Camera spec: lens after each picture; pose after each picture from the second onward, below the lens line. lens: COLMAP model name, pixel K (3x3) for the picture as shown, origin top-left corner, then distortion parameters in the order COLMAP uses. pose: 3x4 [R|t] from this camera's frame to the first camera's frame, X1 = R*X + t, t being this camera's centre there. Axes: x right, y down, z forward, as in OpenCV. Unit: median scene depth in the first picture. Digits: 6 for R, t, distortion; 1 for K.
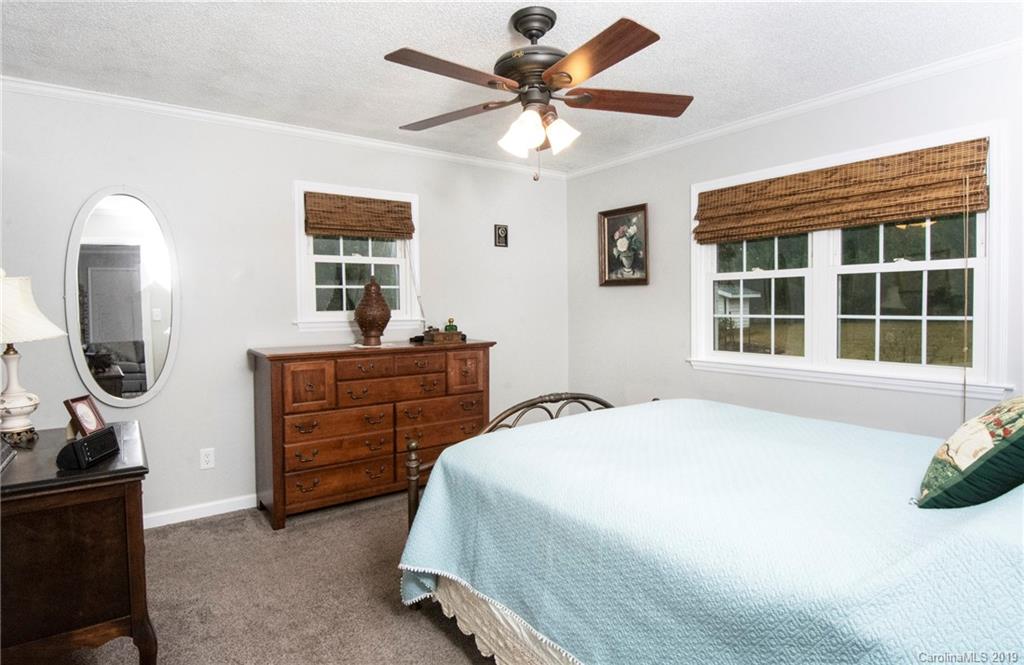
lens RADIAL K [[546.0, 0, 510.8], [0, 546.0, 315.0], [0, 0, 1]] dist [-0.000185, -0.000223]
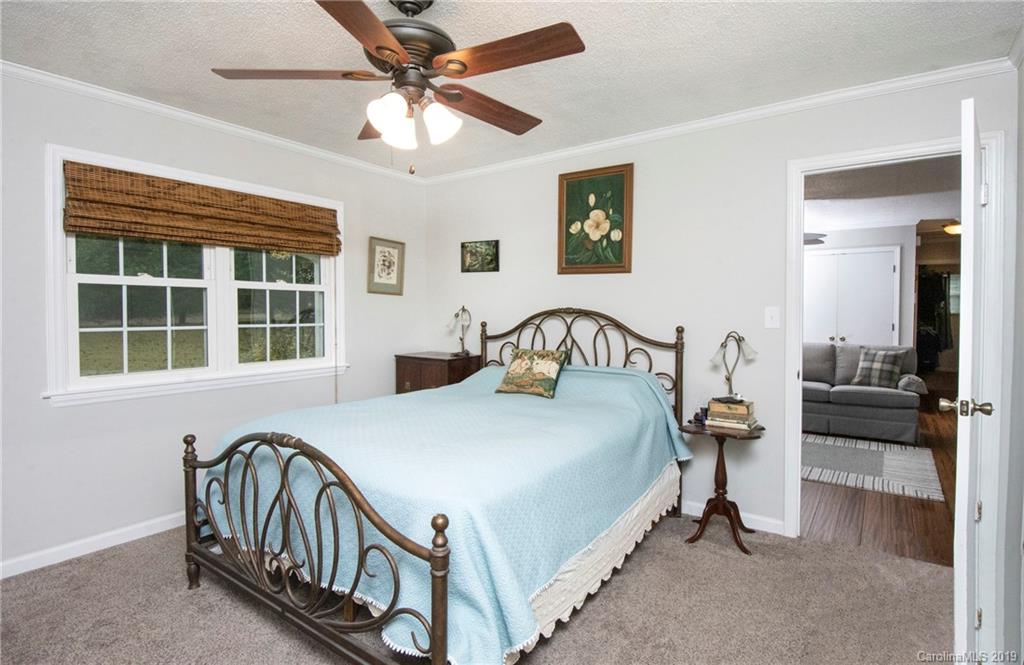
lens RADIAL K [[527.2, 0, 512.3], [0, 527.2, 321.2], [0, 0, 1]] dist [-0.001828, -0.000905]
pose [[-0.311617, -0.003596, 0.950201, -0.571557], [0.024177, 0.999639, 0.011712, -0.005921], [-0.949900, 0.026623, -0.311417, 0.760511]]
